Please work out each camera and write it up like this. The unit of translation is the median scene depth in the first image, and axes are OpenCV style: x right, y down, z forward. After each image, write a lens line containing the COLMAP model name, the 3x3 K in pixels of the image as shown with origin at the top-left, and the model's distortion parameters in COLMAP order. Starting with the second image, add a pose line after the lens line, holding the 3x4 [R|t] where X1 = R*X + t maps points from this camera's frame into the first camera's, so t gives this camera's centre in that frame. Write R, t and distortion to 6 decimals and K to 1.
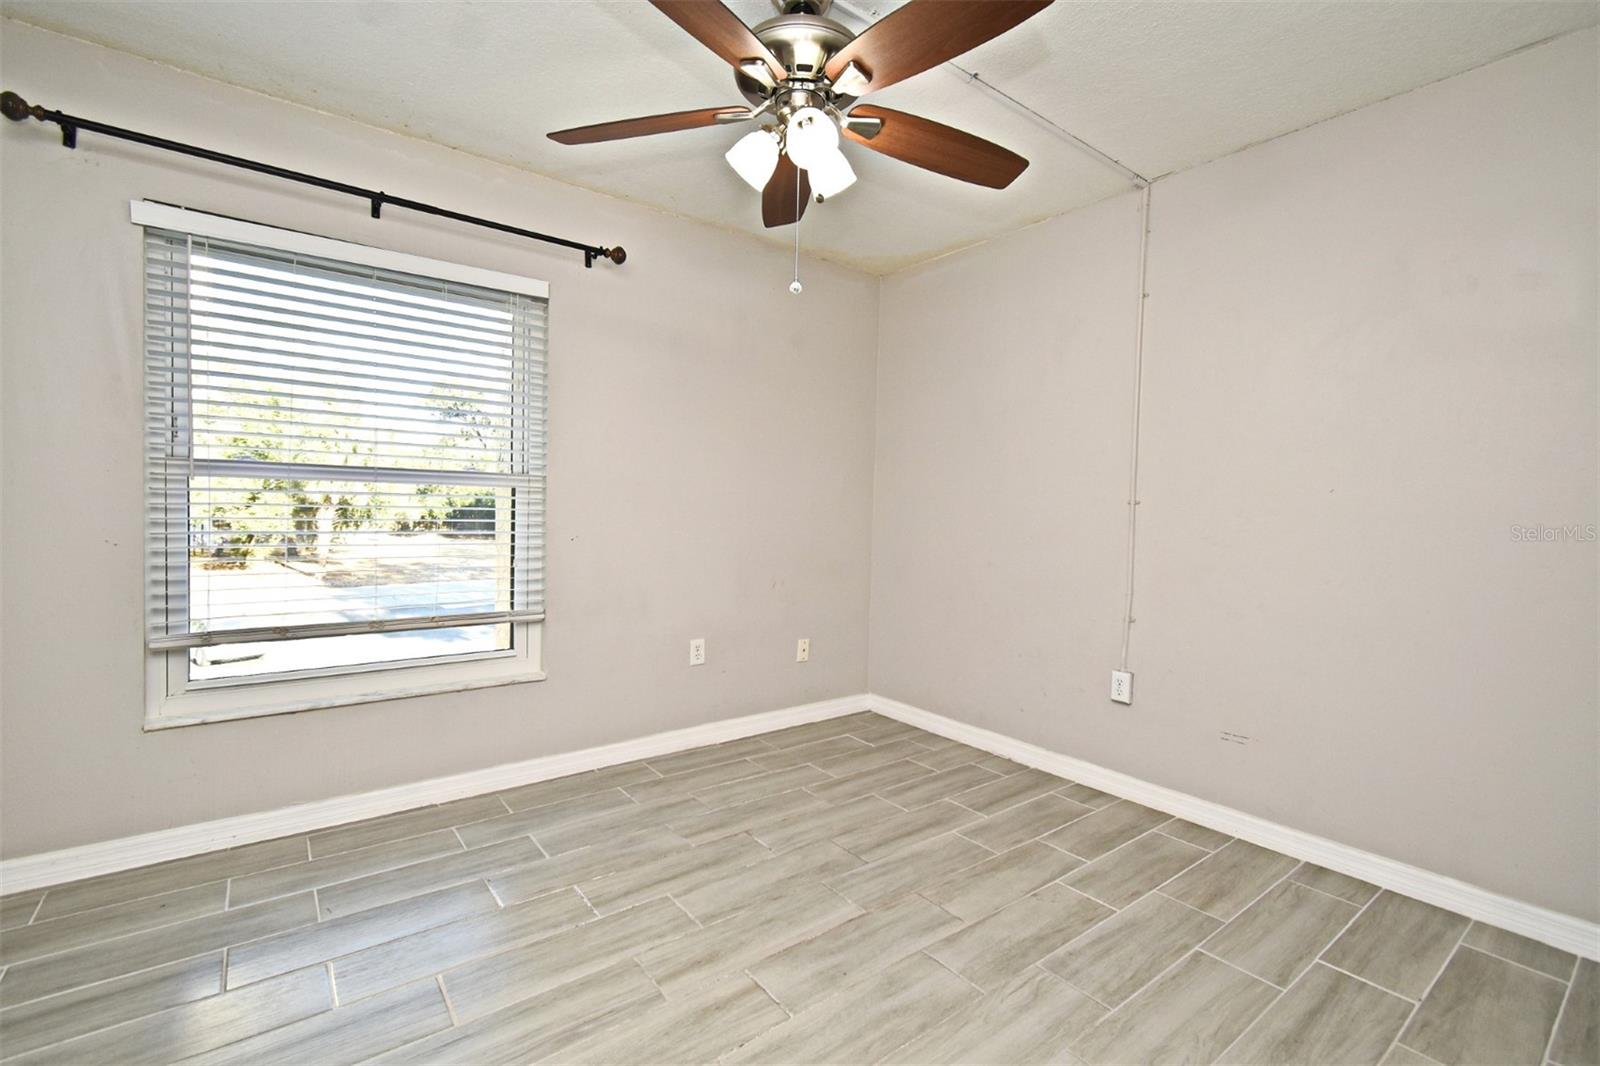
lens RADIAL K [[724.3, 0, 802.4], [0, 724.3, 518.8], [0, 0, 1]] dist [0.004142, -0.000612]
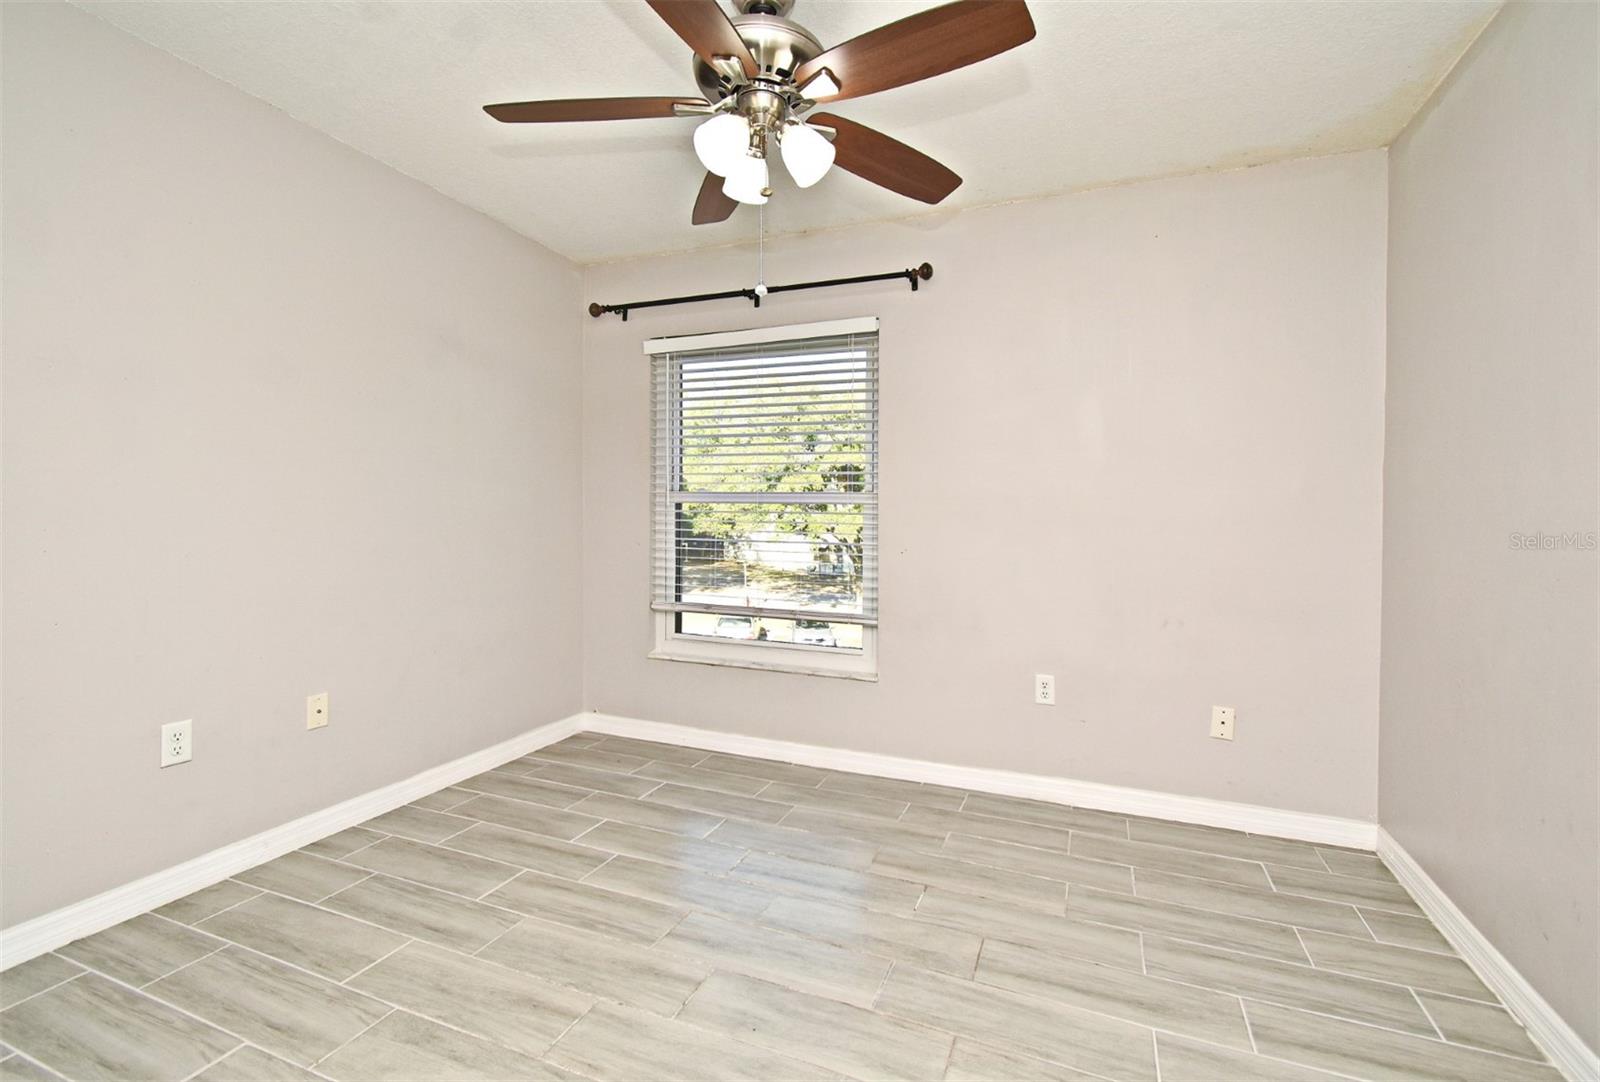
lens RADIAL K [[722.3, 0, 772.2], [0, 722.3, 516.1], [0, 0, 1]] dist [0.004480, 0.000275]
pose [[0.487341, -0.015404, -0.873076, 0.572396], [-0.015948, 0.999521, -0.026537, 0.007404], [0.873066, 0.026856, 0.486861, 0.371975]]
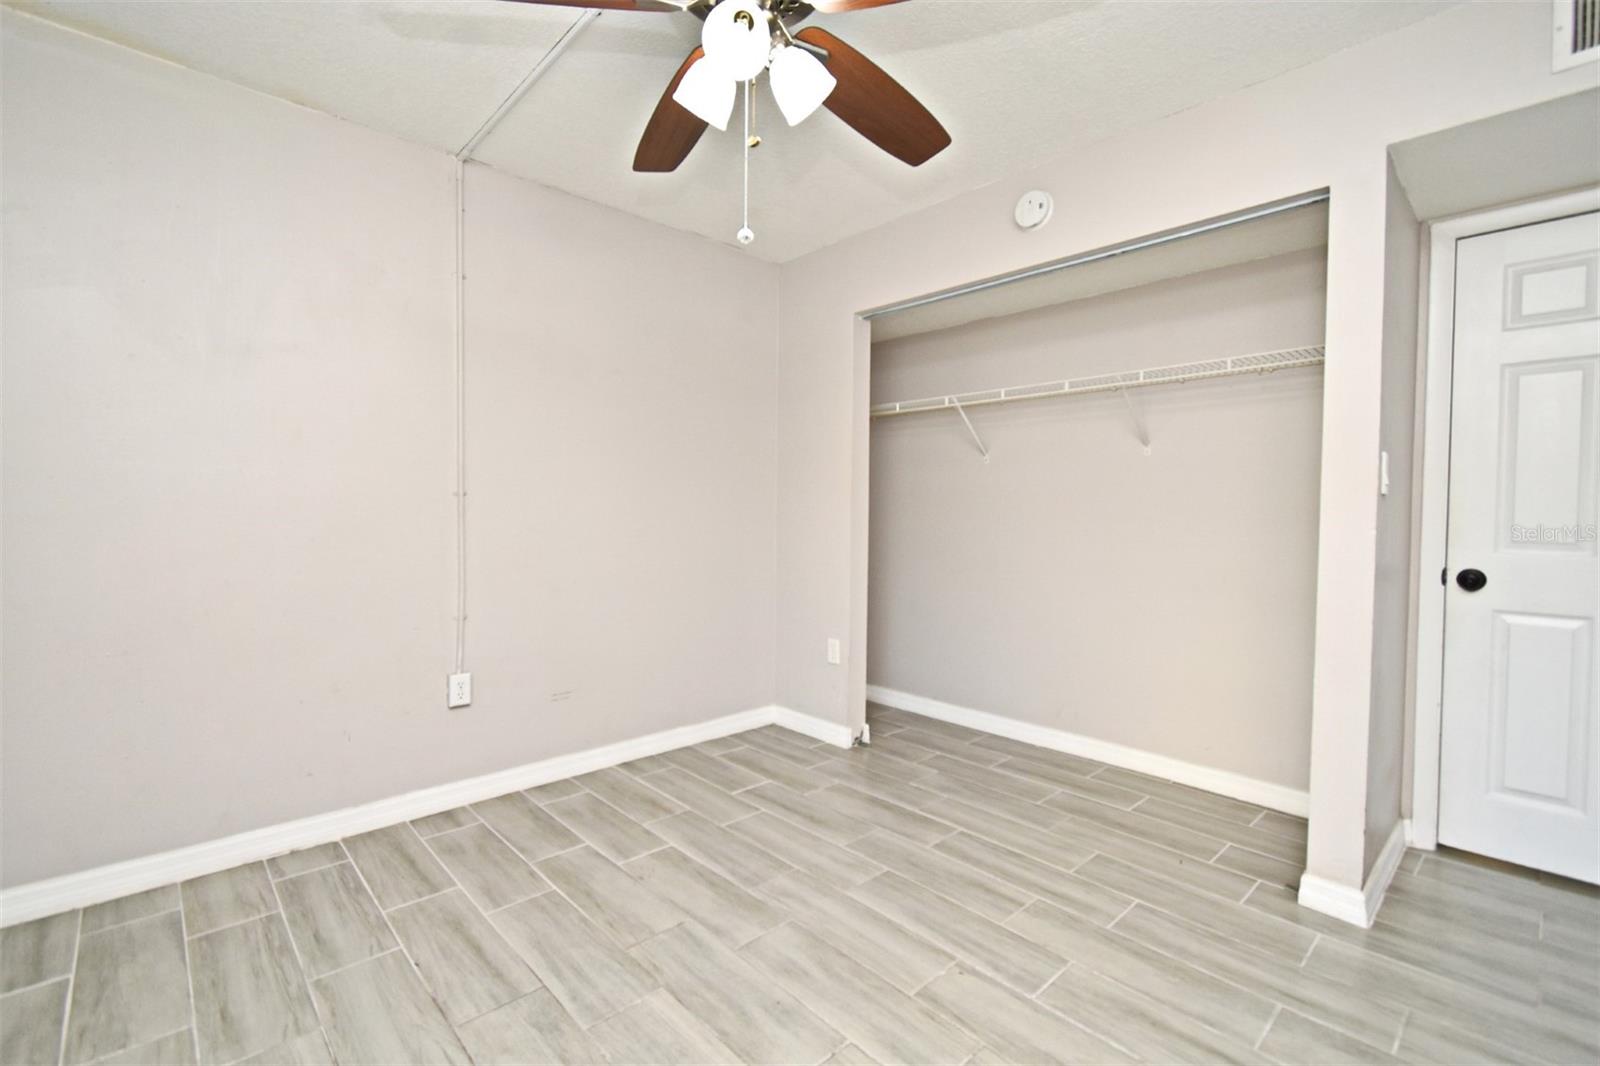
lens RADIAL K [[724.3, 0, 788.1], [0, 724.3, 537.2], [0, 0, 1]] dist [0.004142, -0.000612]
pose [[-0.109402, -0.061569, 0.992089, -0.559965], [0.000732, 0.998075, 0.062021, -0.026931], [-0.993997, 0.007512, -0.109146, 0.717019]]
